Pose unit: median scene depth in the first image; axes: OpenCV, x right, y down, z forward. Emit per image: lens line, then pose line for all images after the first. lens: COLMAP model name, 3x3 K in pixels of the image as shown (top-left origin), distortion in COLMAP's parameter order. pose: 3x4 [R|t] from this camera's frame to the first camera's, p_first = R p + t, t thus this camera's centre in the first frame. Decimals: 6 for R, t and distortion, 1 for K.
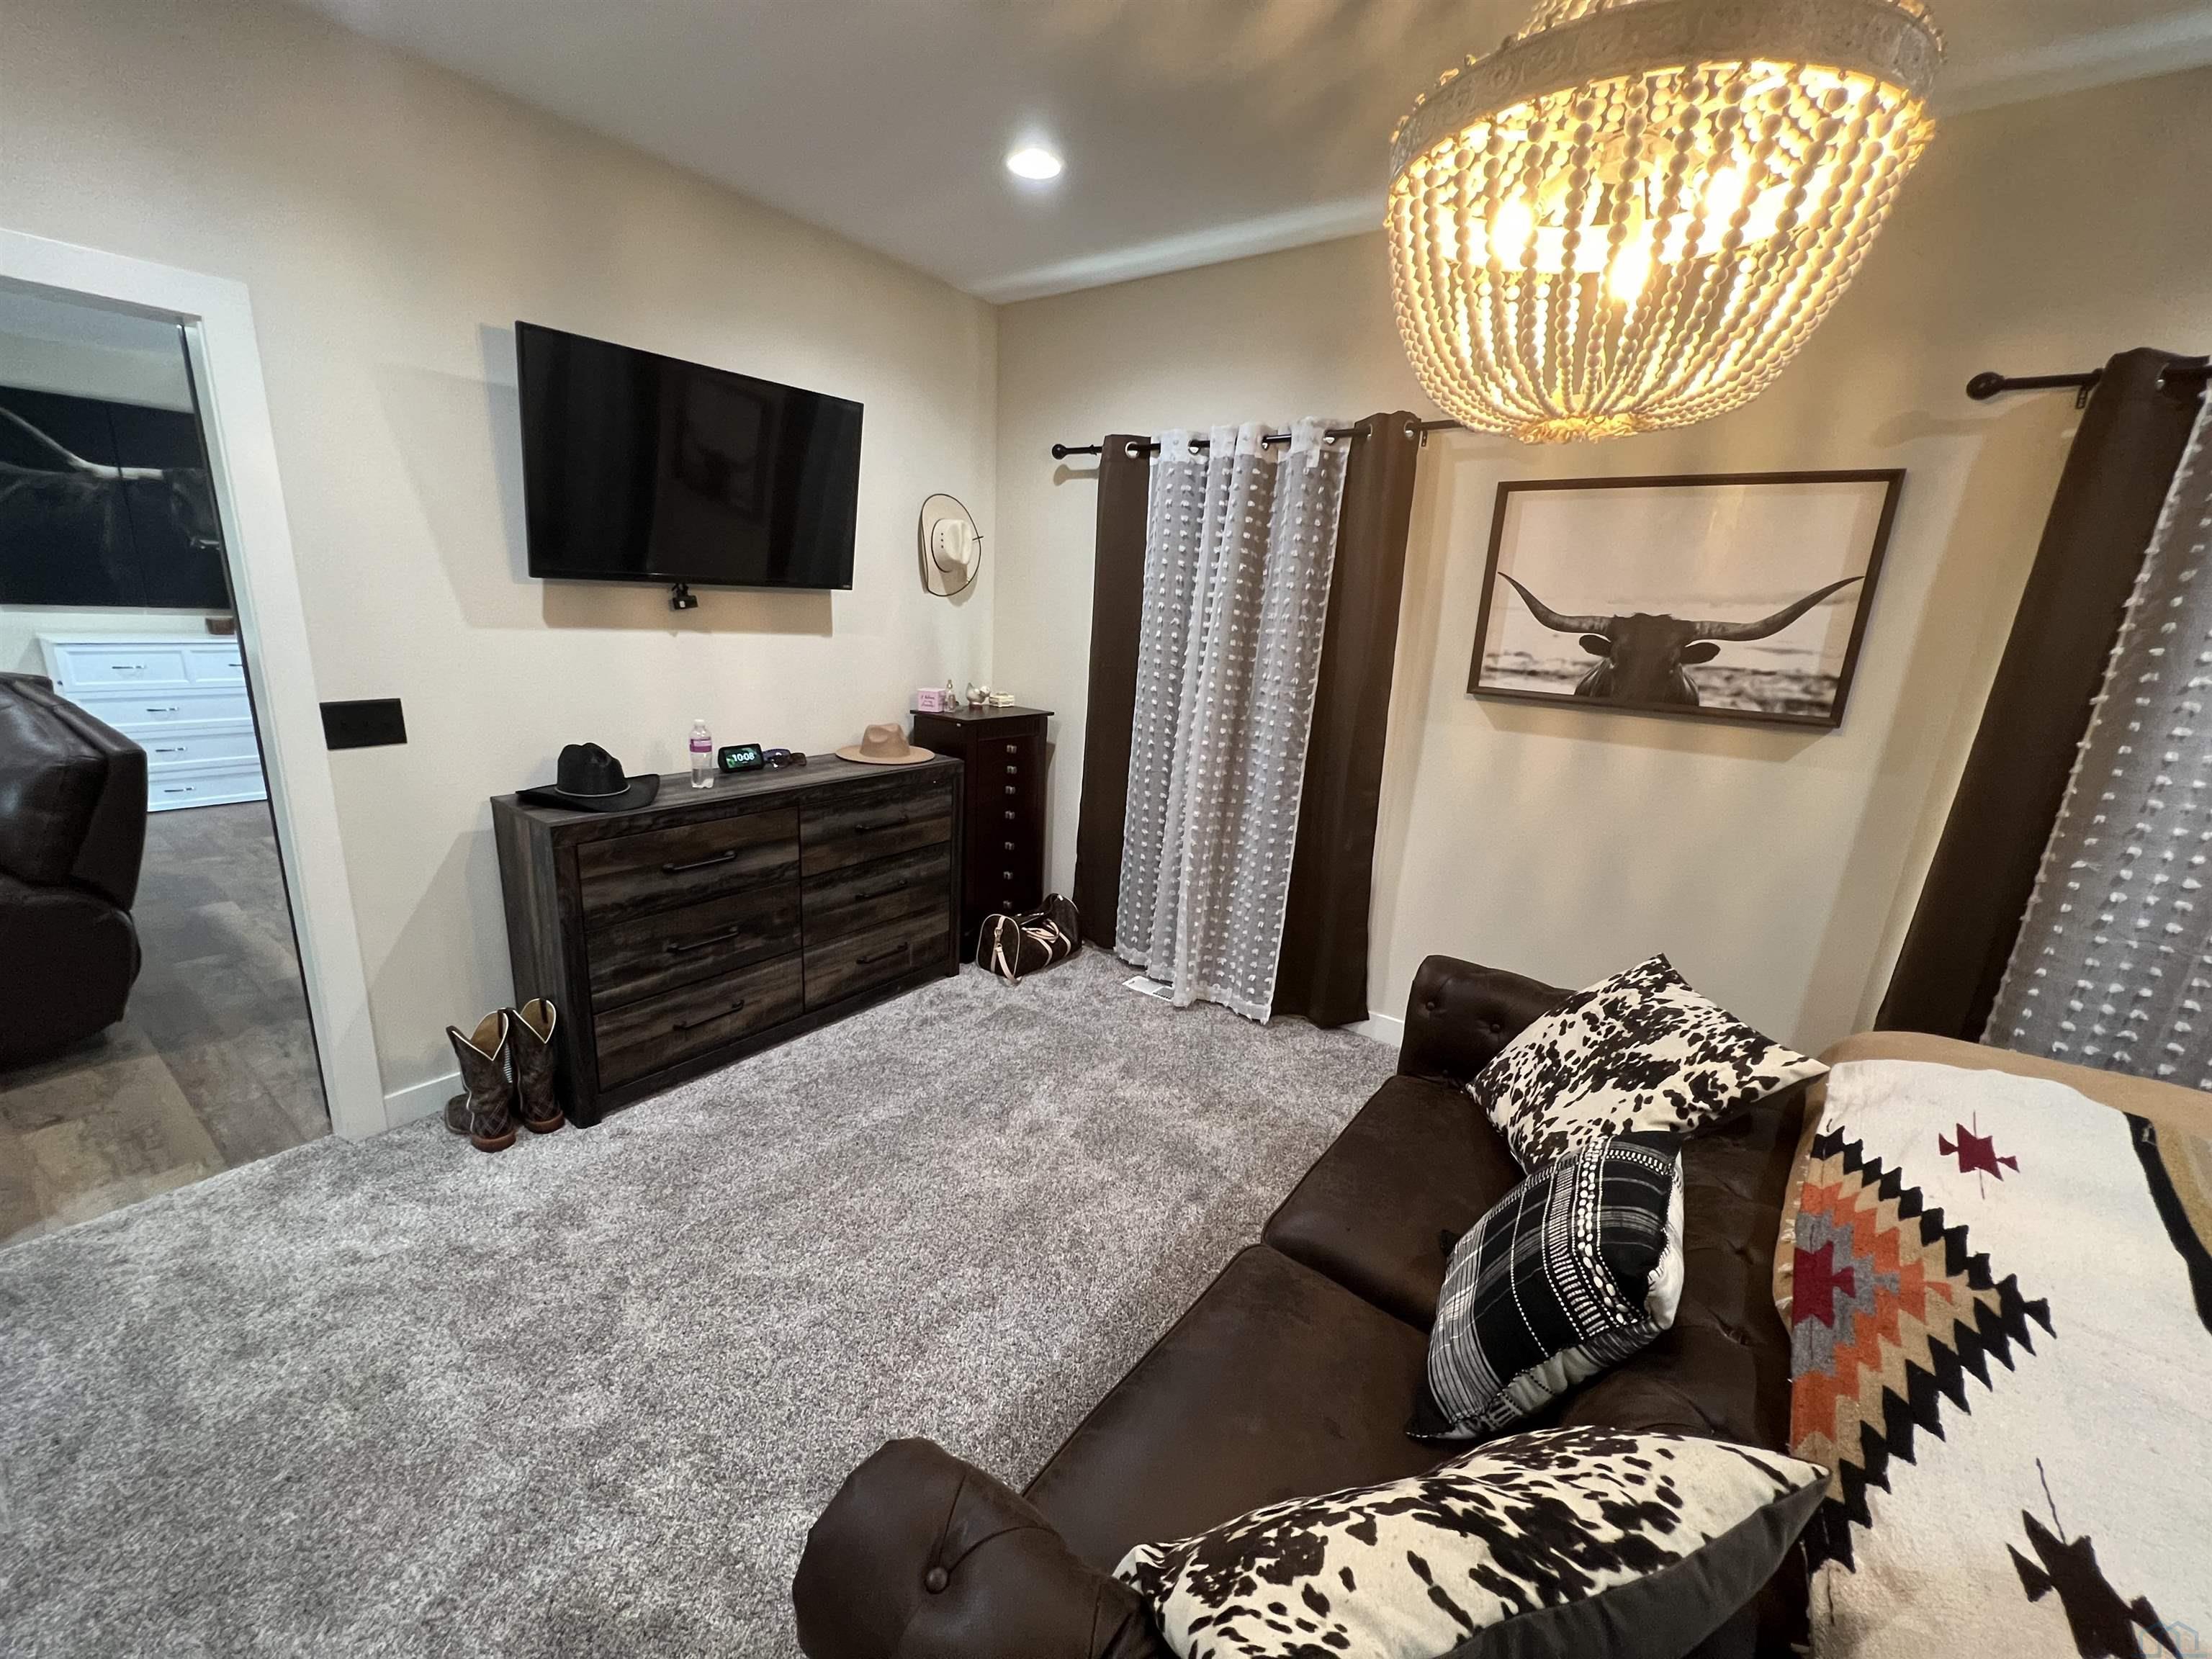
lens RADIAL K [[889.0, 0, 1113.4], [0, 889.0, 837.0], [0, 0, 1]] dist [-0.001129, -0.000588]
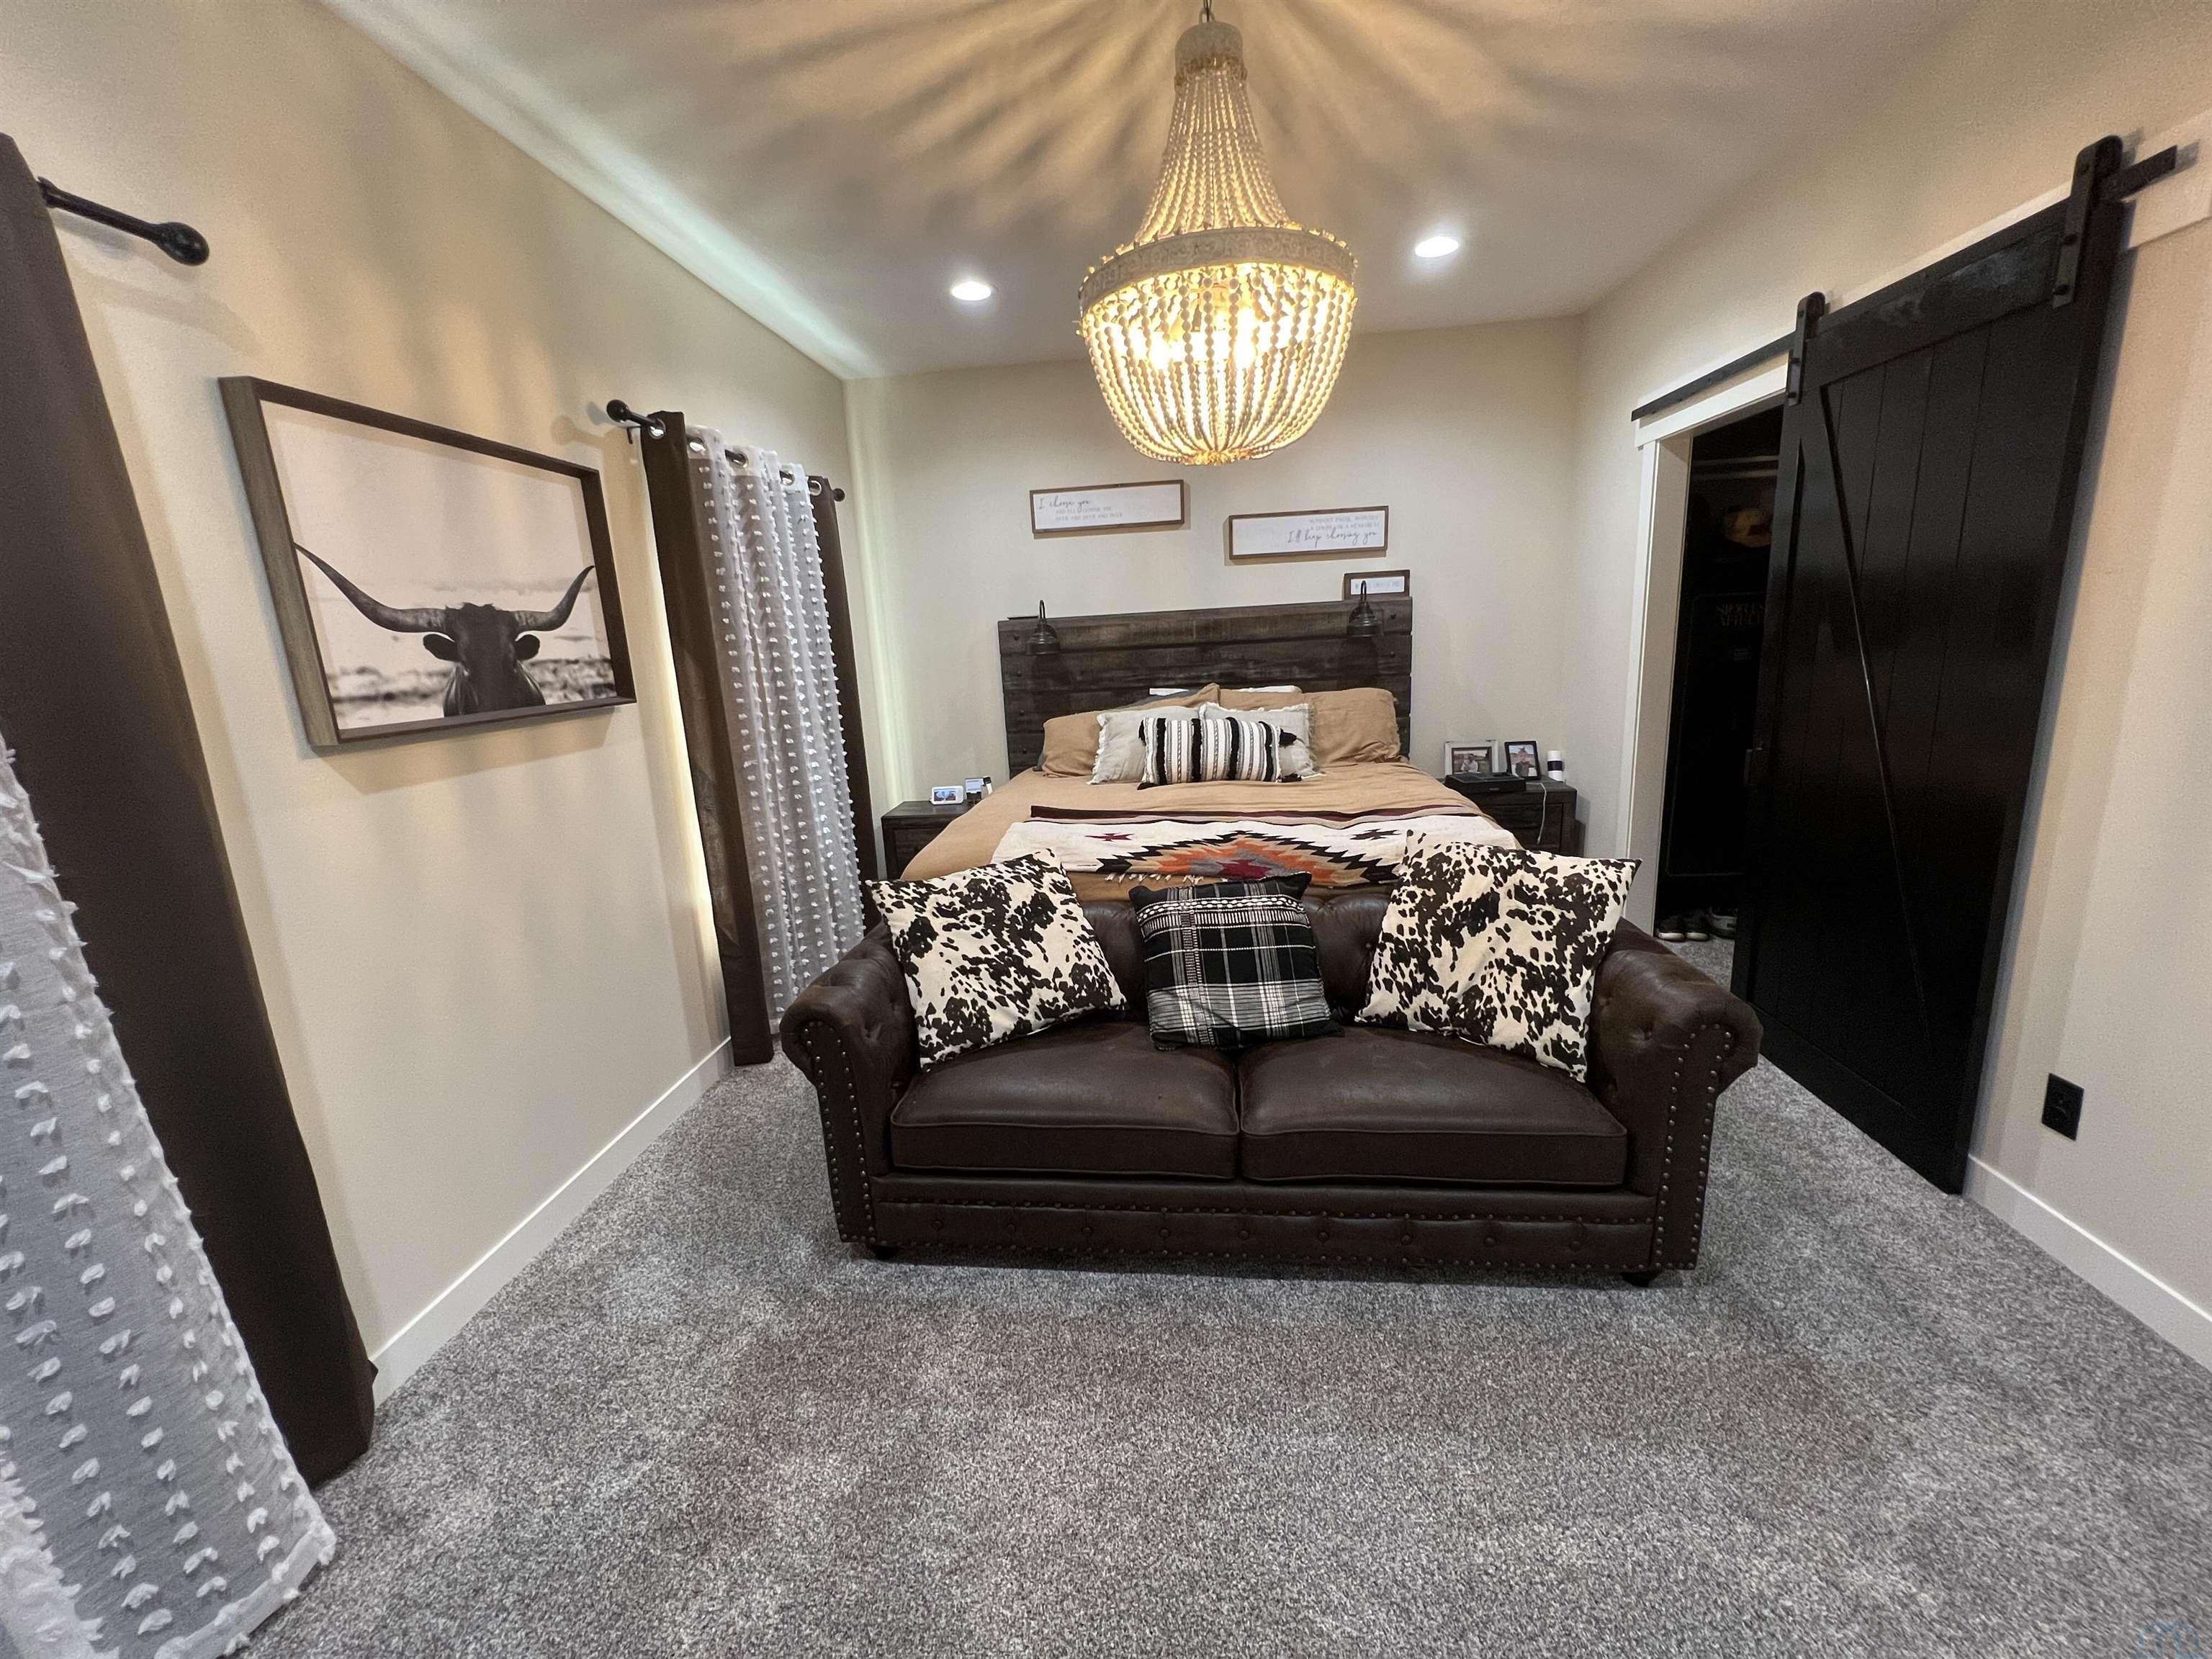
lens RADIAL K [[889.0, 0, 1111.2], [0, 889.0, 819.6], [0, 0, 1]] dist [-0.001129, -0.000588]
pose [[-0.516182, -0.202324, 0.832239, -0.413400], [0.239368, 0.898899, 0.366993, -0.240029], [-0.822350, 0.388647, -0.415565, 0.964274]]
